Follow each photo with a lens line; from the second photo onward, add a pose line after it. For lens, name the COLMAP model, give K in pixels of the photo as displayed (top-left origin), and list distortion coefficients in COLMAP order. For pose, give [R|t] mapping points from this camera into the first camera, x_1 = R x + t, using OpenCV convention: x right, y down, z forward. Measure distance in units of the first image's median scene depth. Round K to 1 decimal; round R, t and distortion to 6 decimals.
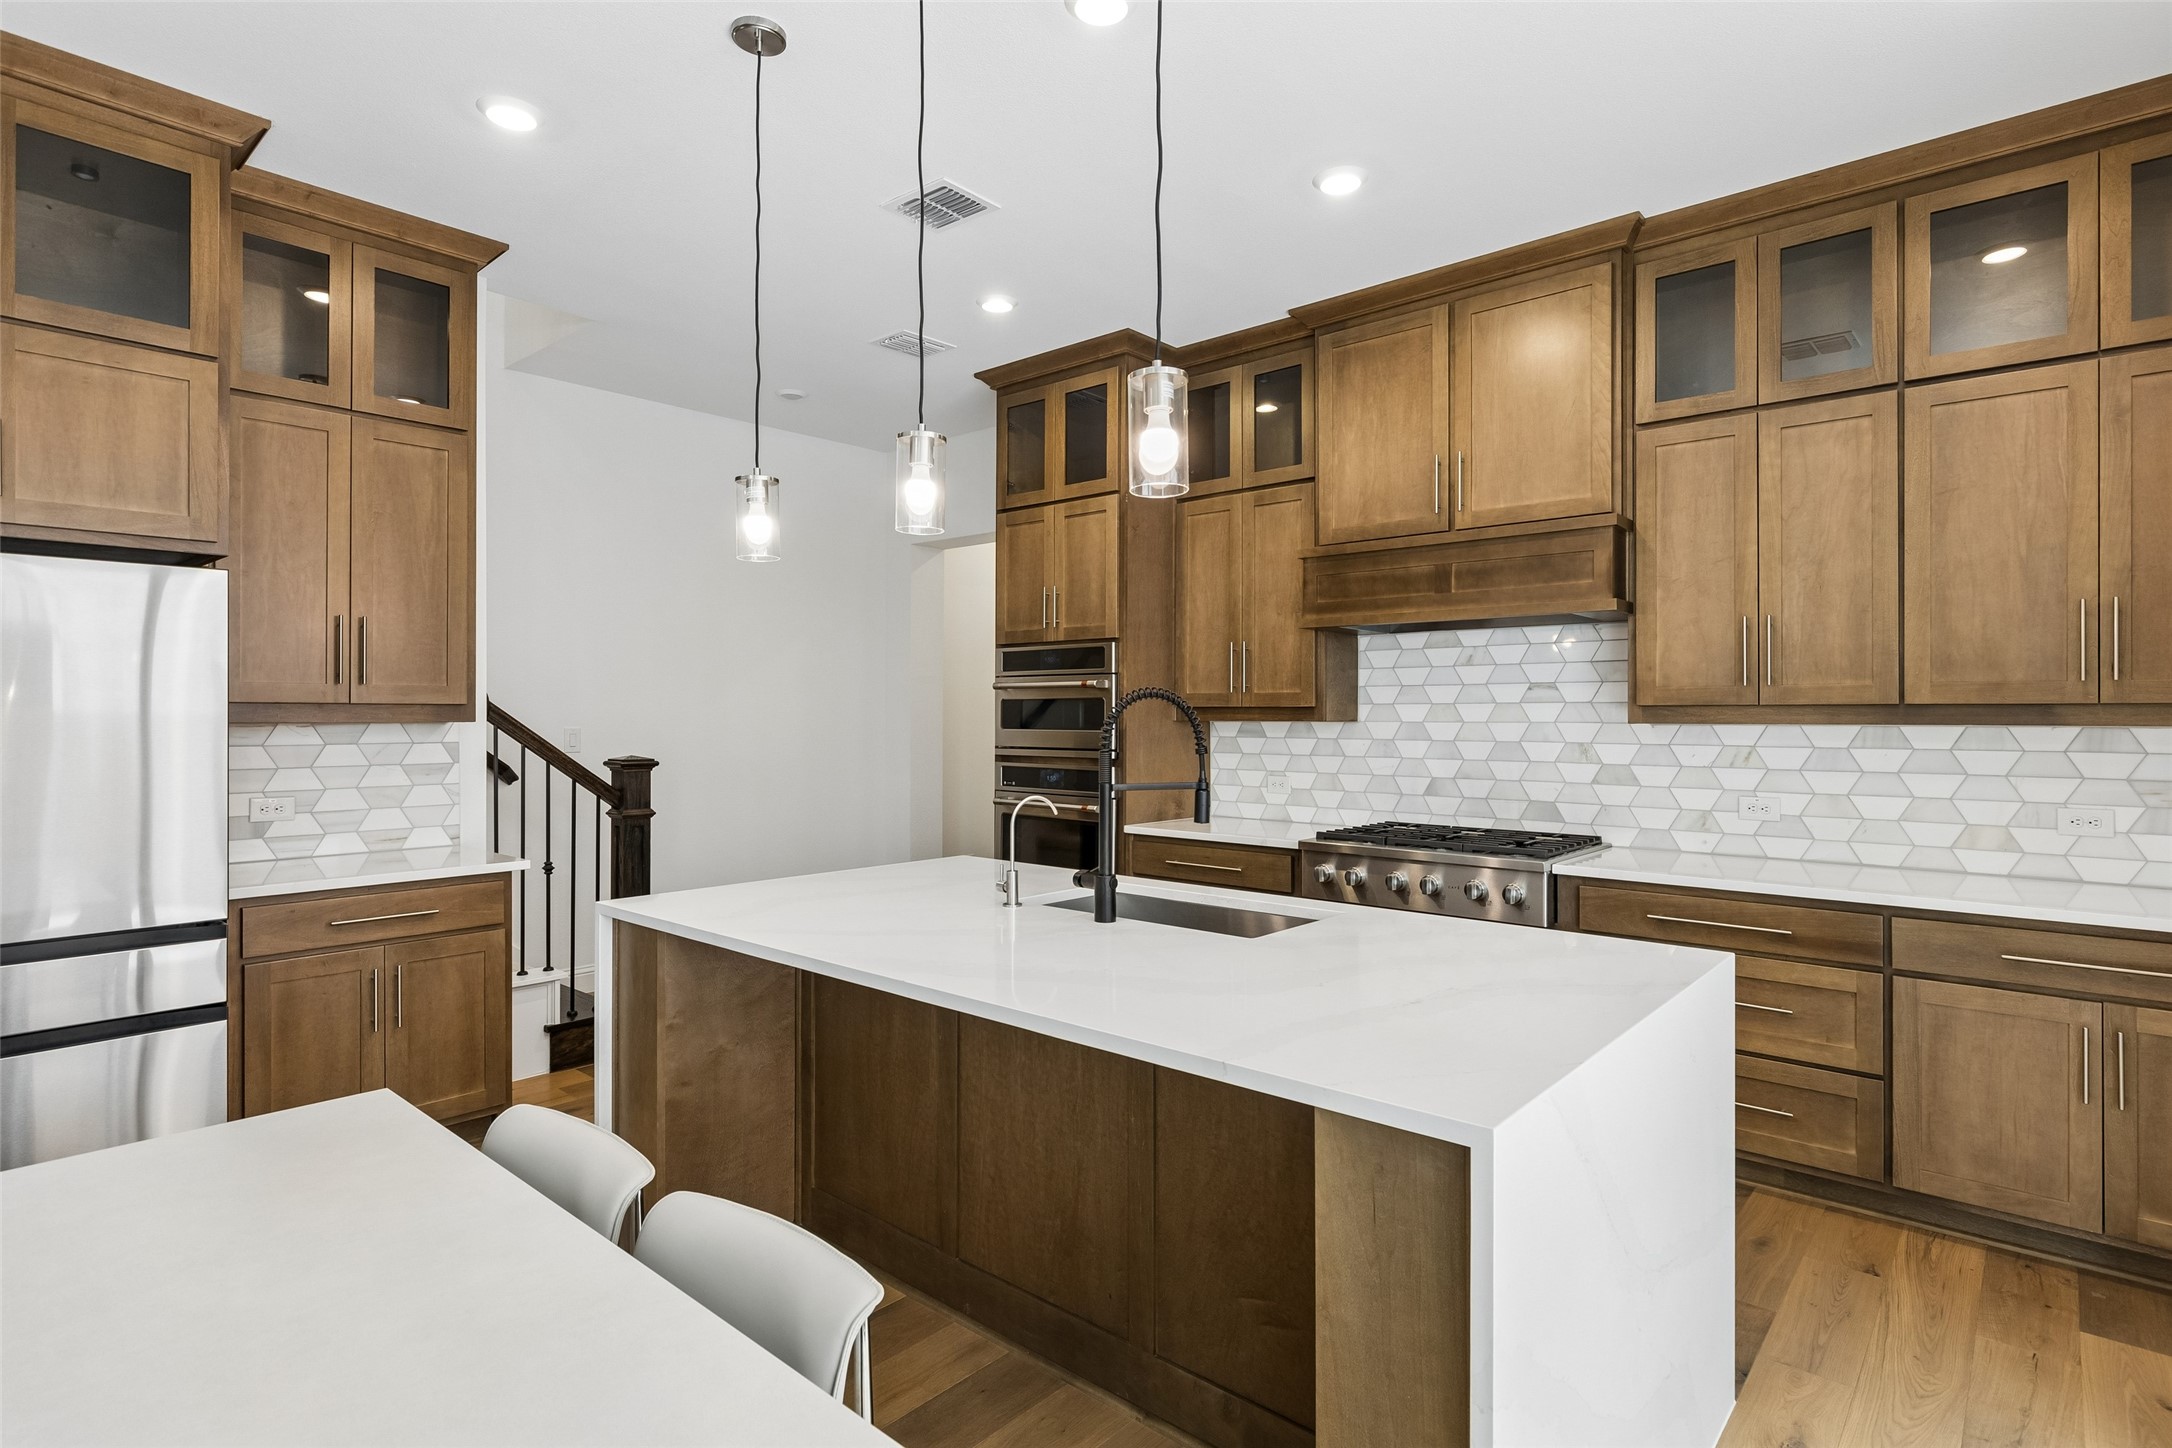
lens RADIAL K [[1081.1, 0, 1109.0], [0, 1081.1, 716.1], [0, 0, 1]] dist [0.001287, -0.000361]
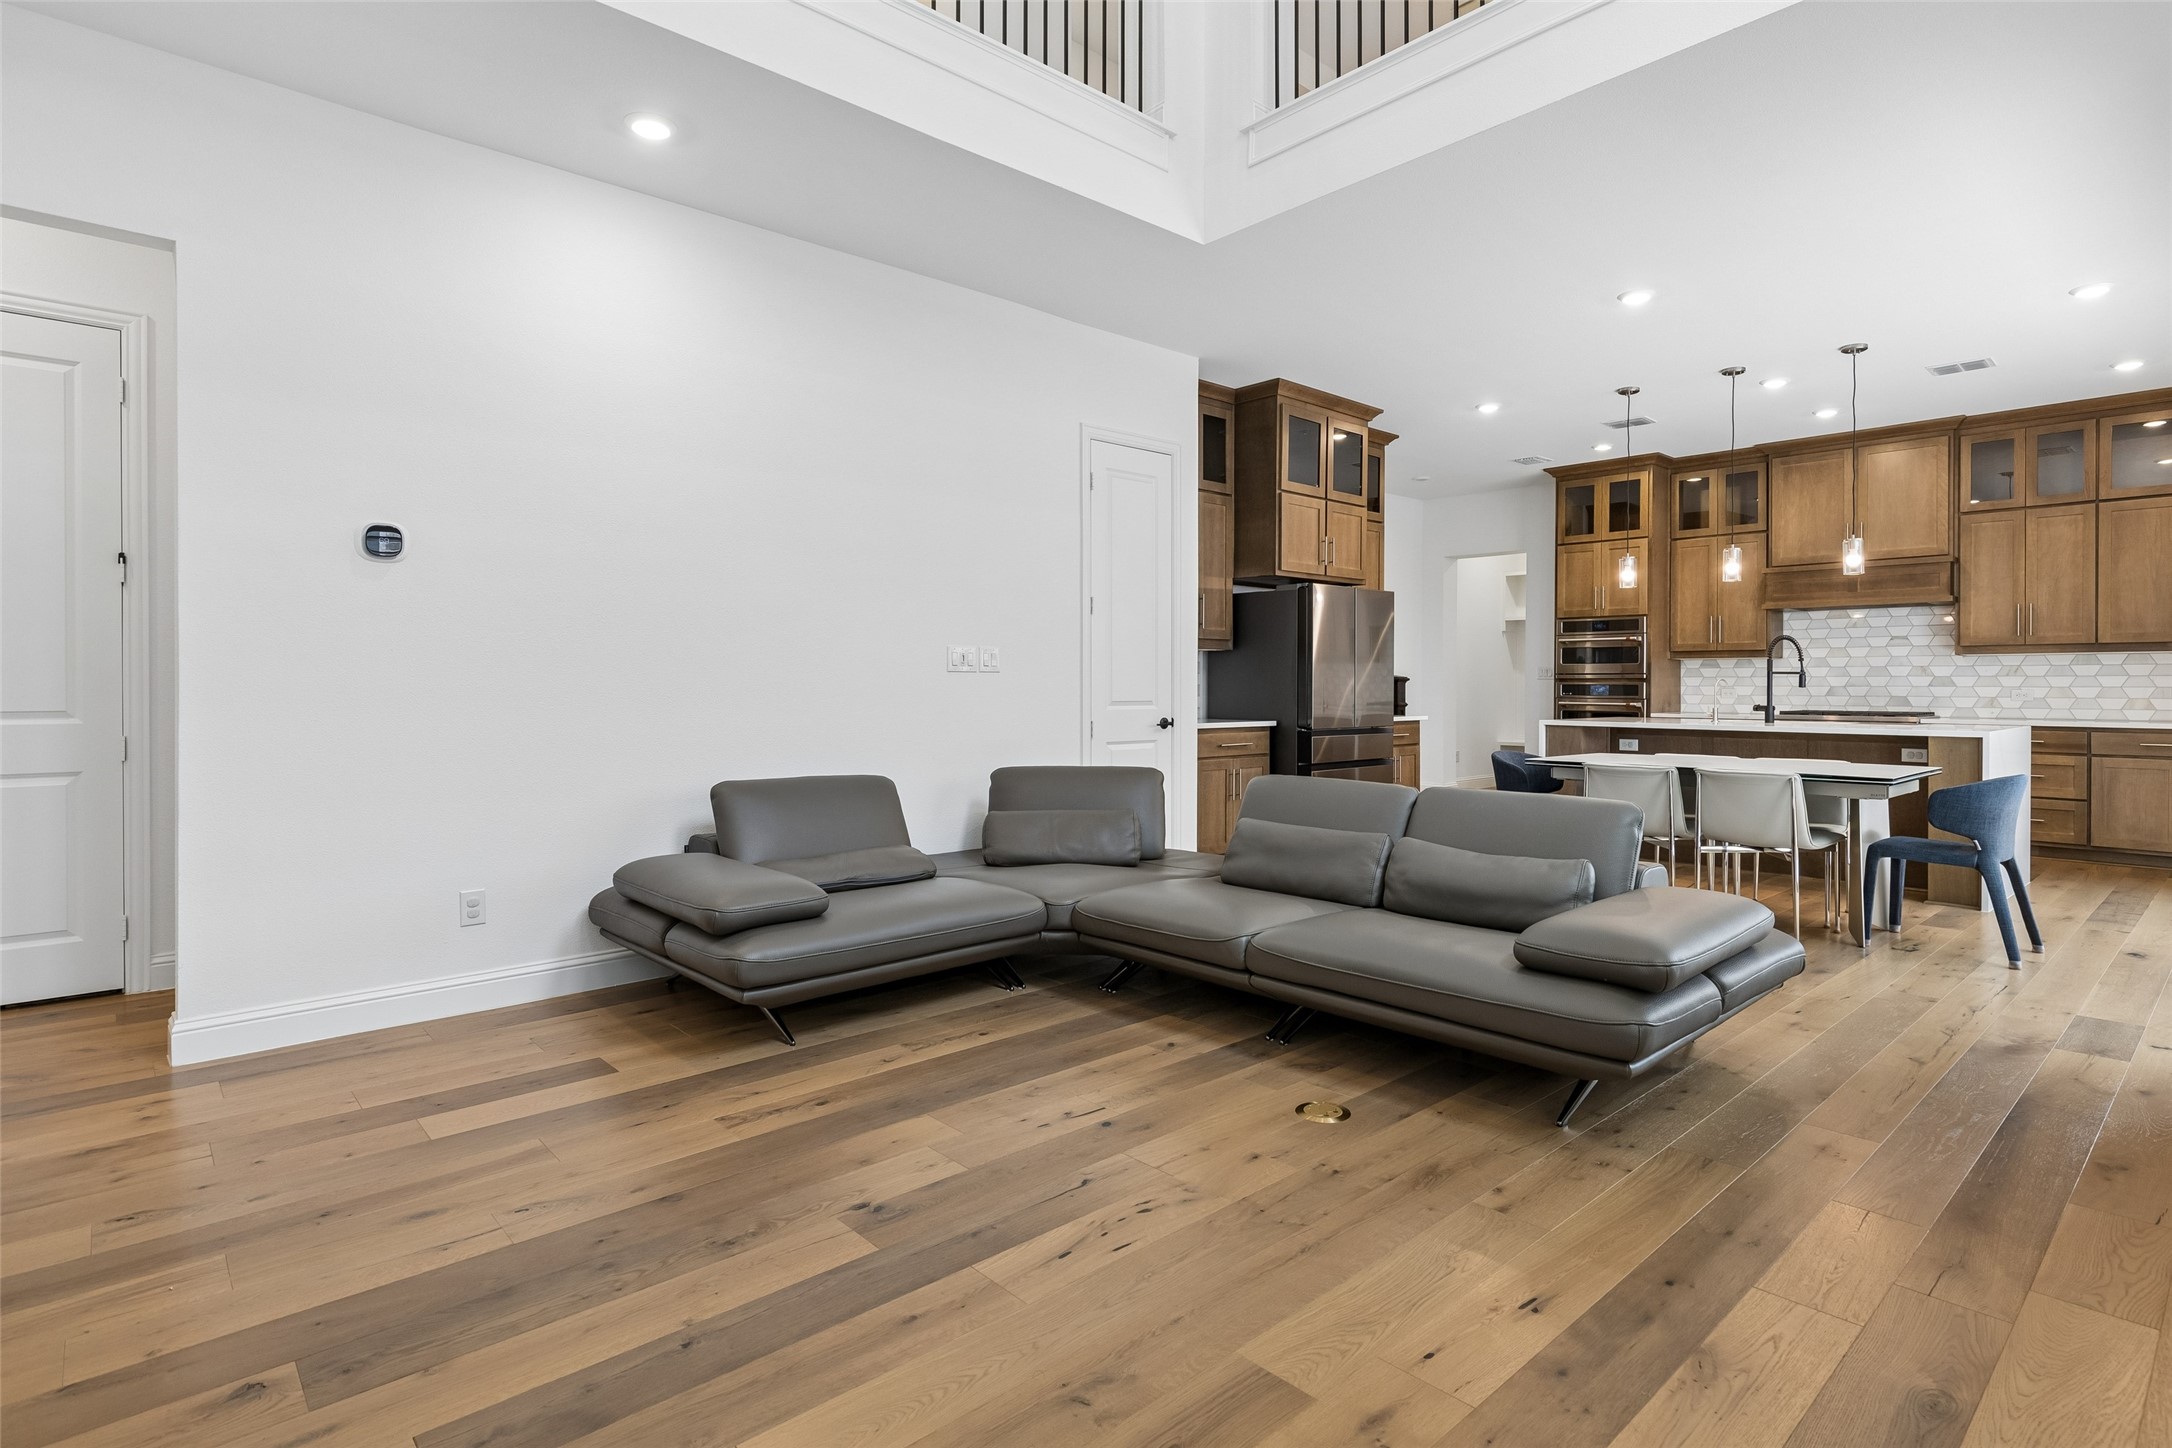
lens RADIAL K [[1122.4, 0, 1094.5], [0, 1122.4, 695.9], [0, 0, 1]] dist [0.004637, 0.000337]
pose [[0.995089, 0.001084, -0.098977, -0.941619], [-0.000476, 0.999981, 0.006160, 0.072706], [0.098982, -0.006083, 0.995071, -1.306569]]
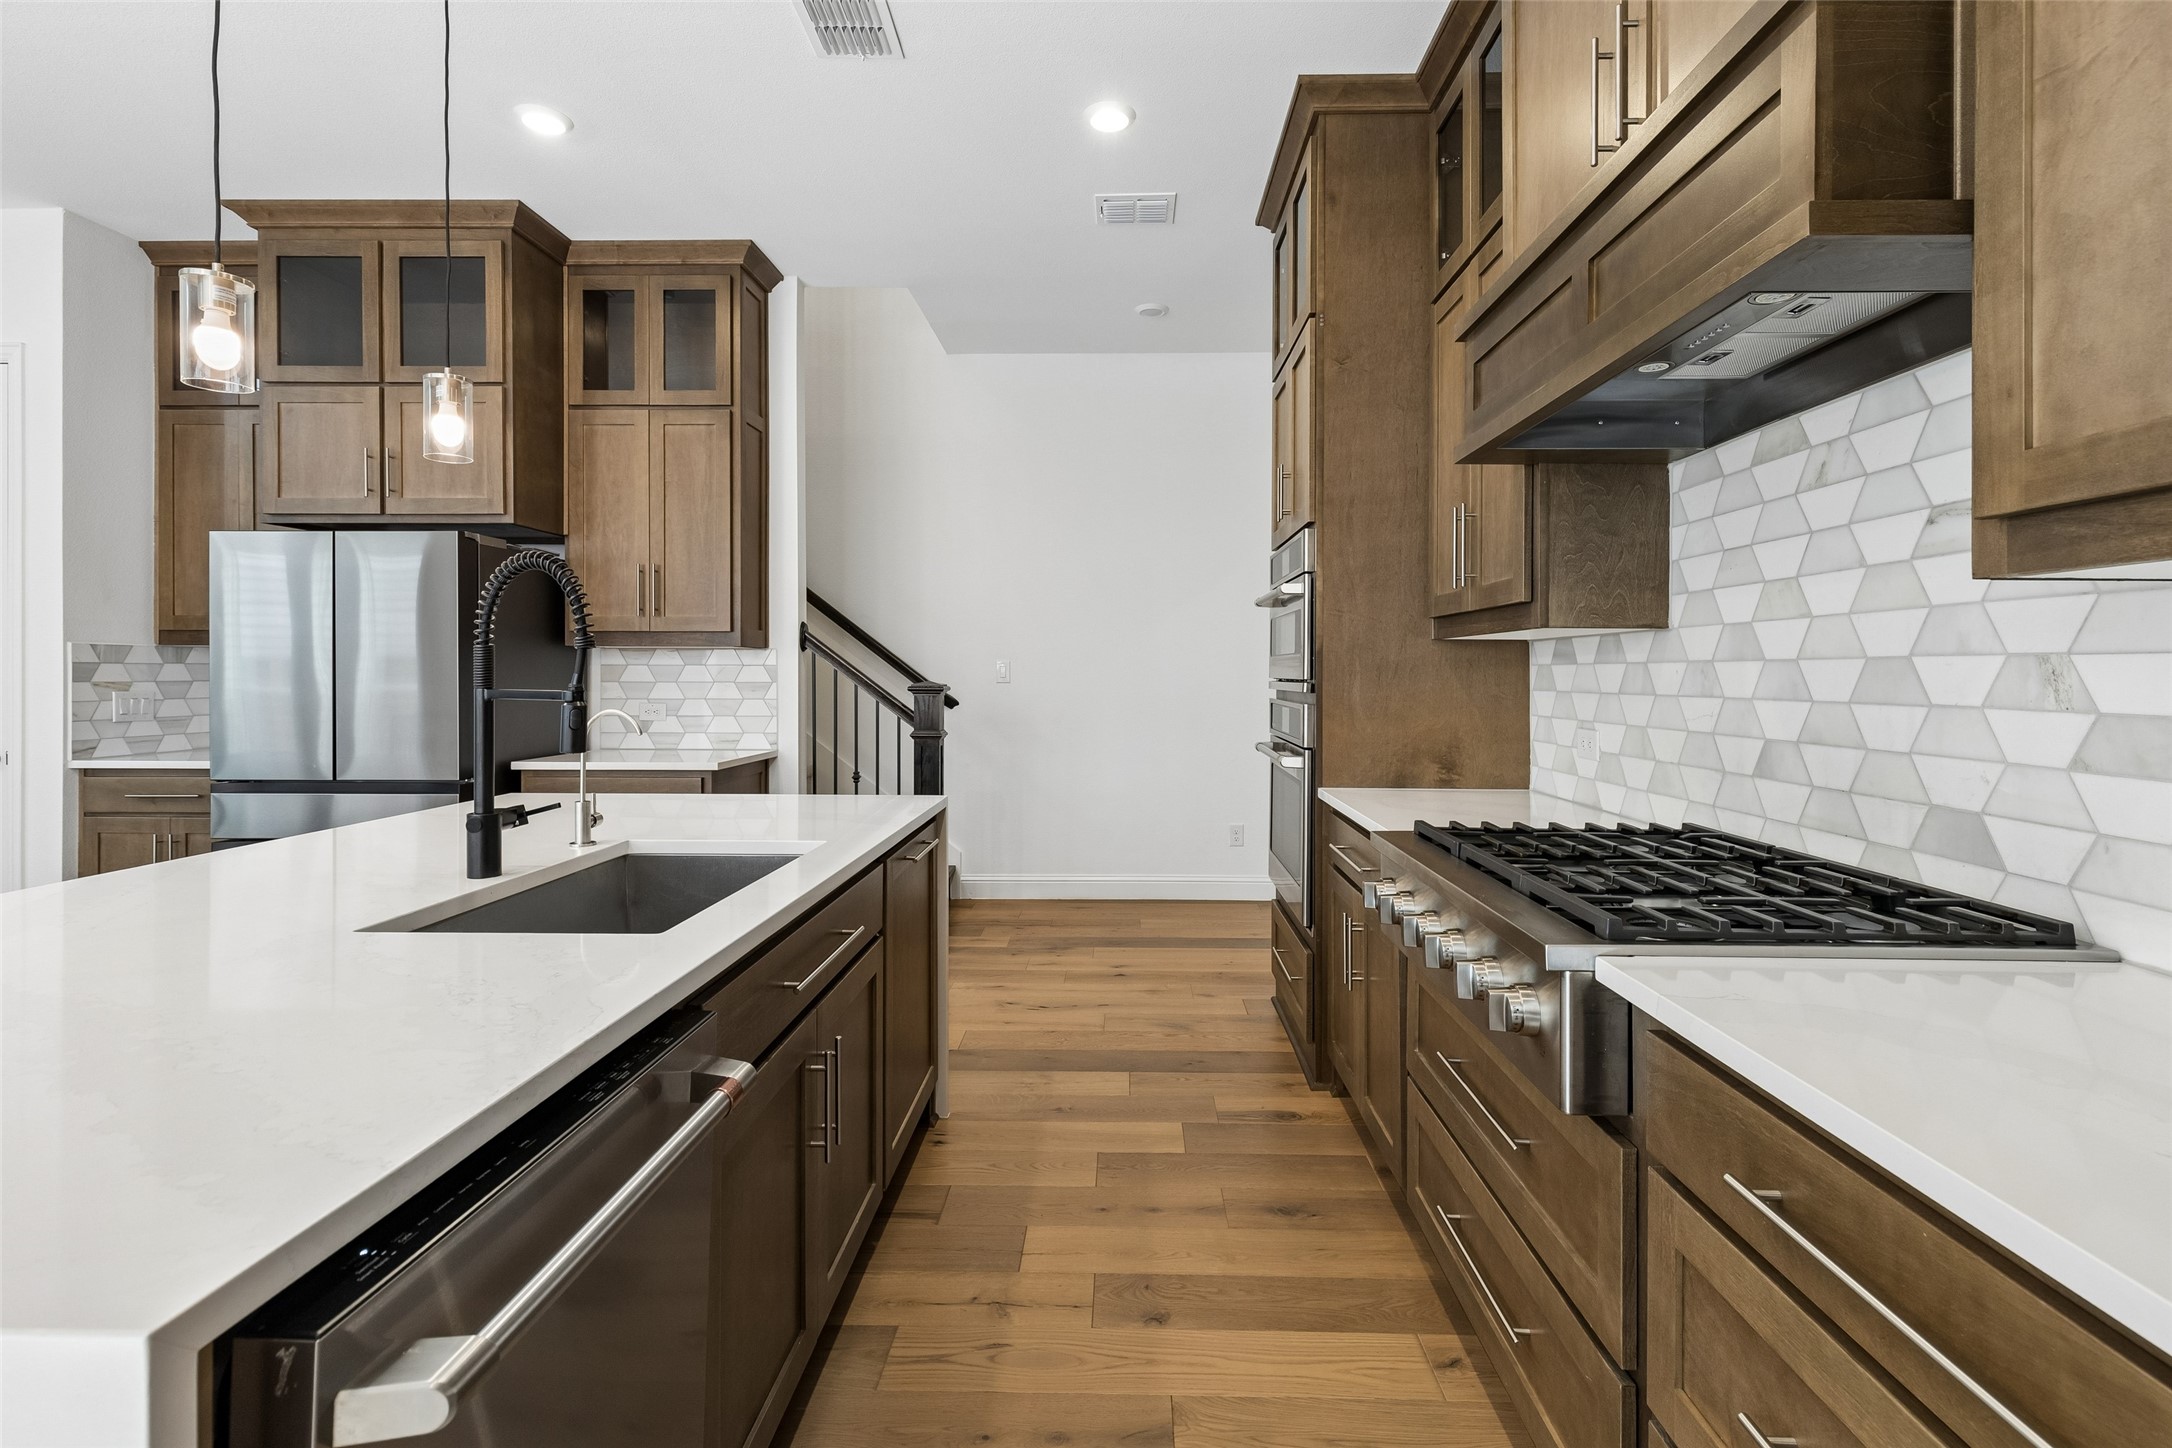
lens RADIAL K [[1003.9, 0, 1097.2], [0, 1003.9, 680.9], [0, 0, 1]] dist [0.001228, 0.000057]
pose [[0.640697, 0.007457, -0.767758, 0.525495], [-0.003836, 0.999971, 0.006511, 0.034951], [0.767784, -0.001226, 0.640707, 0.586461]]
